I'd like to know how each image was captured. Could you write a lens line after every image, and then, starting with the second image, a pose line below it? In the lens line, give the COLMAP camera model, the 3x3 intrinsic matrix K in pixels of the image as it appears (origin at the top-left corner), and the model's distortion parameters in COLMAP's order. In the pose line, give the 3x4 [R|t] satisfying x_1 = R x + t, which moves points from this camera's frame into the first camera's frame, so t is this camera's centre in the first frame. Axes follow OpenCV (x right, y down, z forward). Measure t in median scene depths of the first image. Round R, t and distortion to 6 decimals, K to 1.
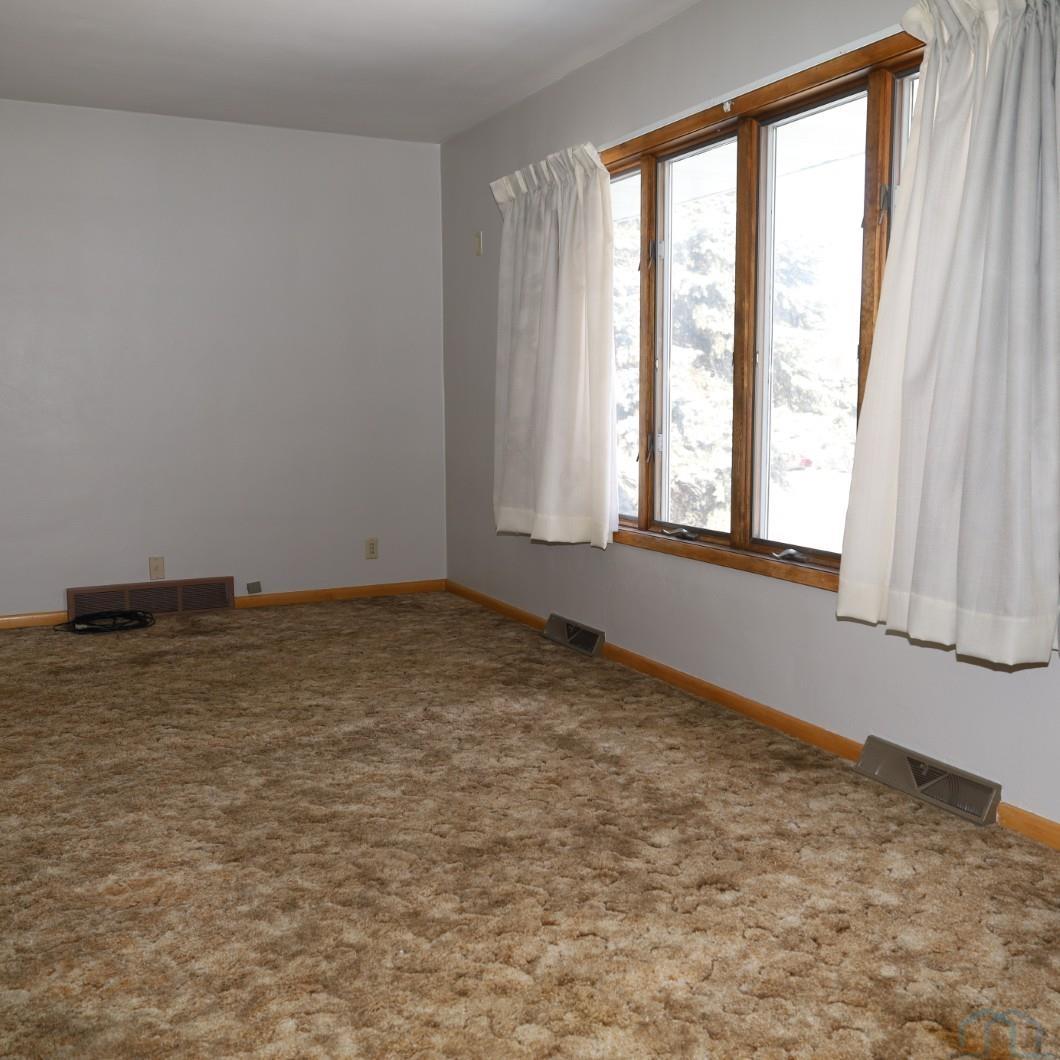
lens RADIAL K [[1087.6, 0, 534.9], [0, 1087.6, 533.4], [0, 0, 1]] dist [-0.008962, 0.017695]
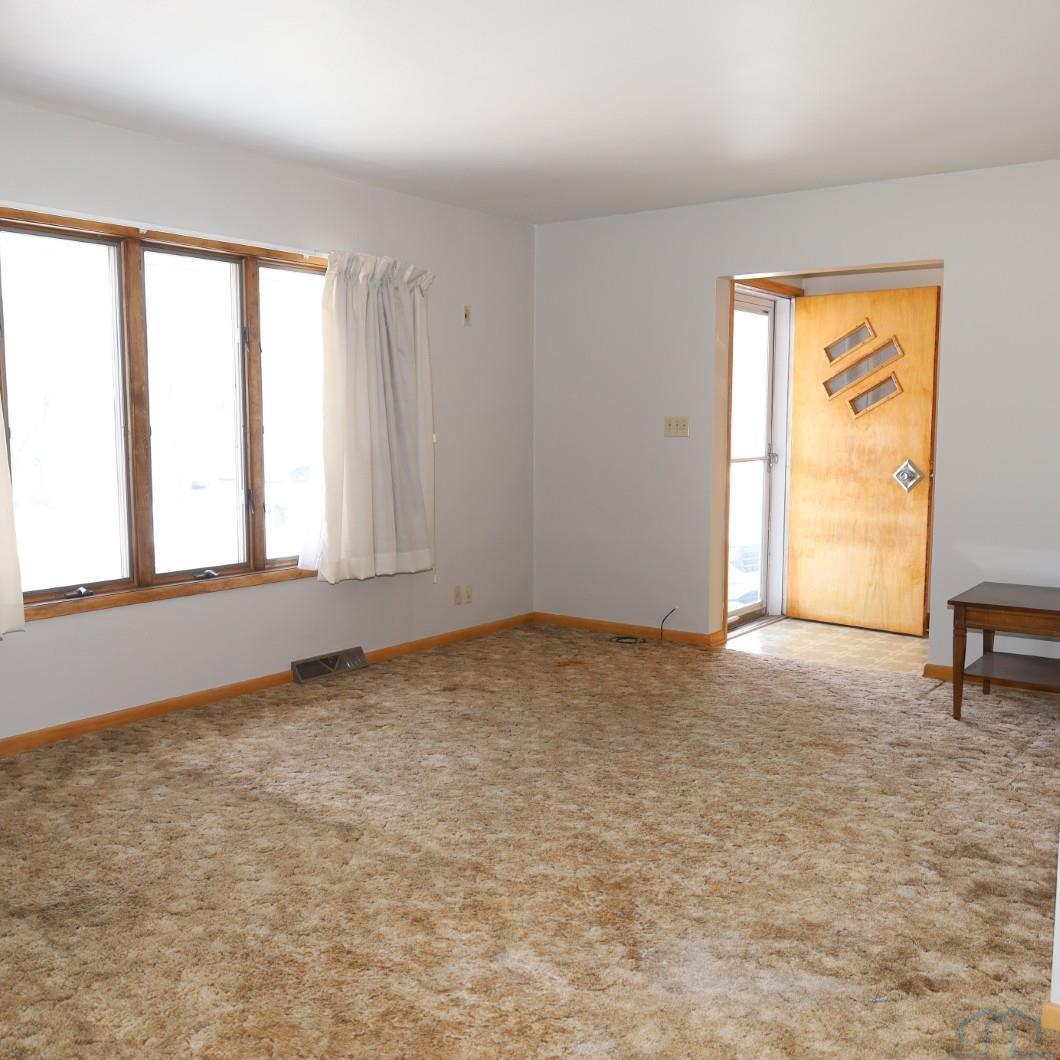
lens RADIAL K [[1087.6, 0, 534.9], [0, 1087.6, 533.4], [0, 0, 1]] dist [-0.008962, 0.017695]
pose [[-0.458311, -0.093830, 0.883825, -1.306539], [0.110670, 0.980648, 0.161498, -0.232328], [-0.881875, 0.171829, -0.439058, 1.373976]]
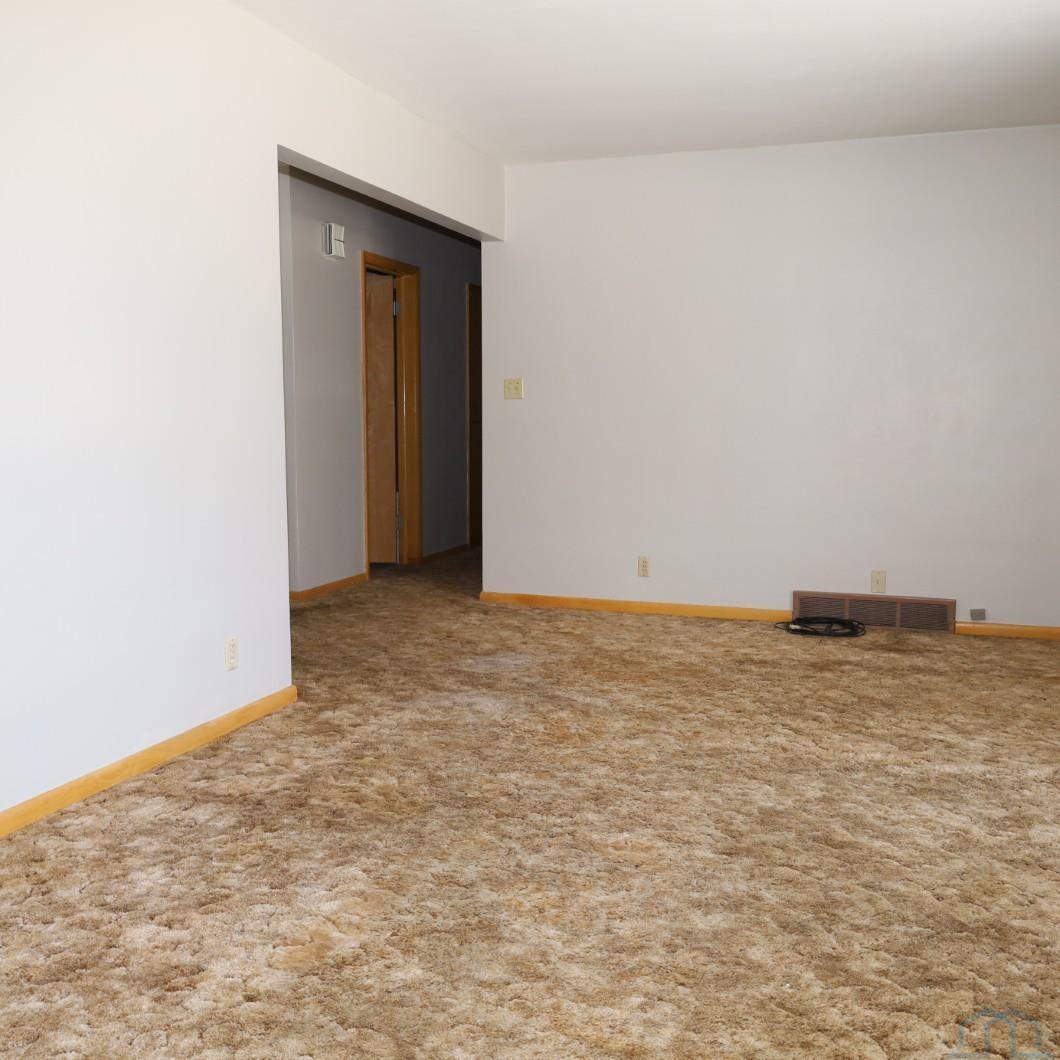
lens RADIAL K [[1087.6, 0, 534.9], [0, 1087.6, 533.4], [0, 0, 1]] dist [-0.008962, 0.017695]
pose [[0.697906, 0.084673, -0.711167, 0.254194], [-0.096333, 0.995061, 0.023936, -0.011085], [0.709681, 0.051804, 0.702616, 0.095429]]
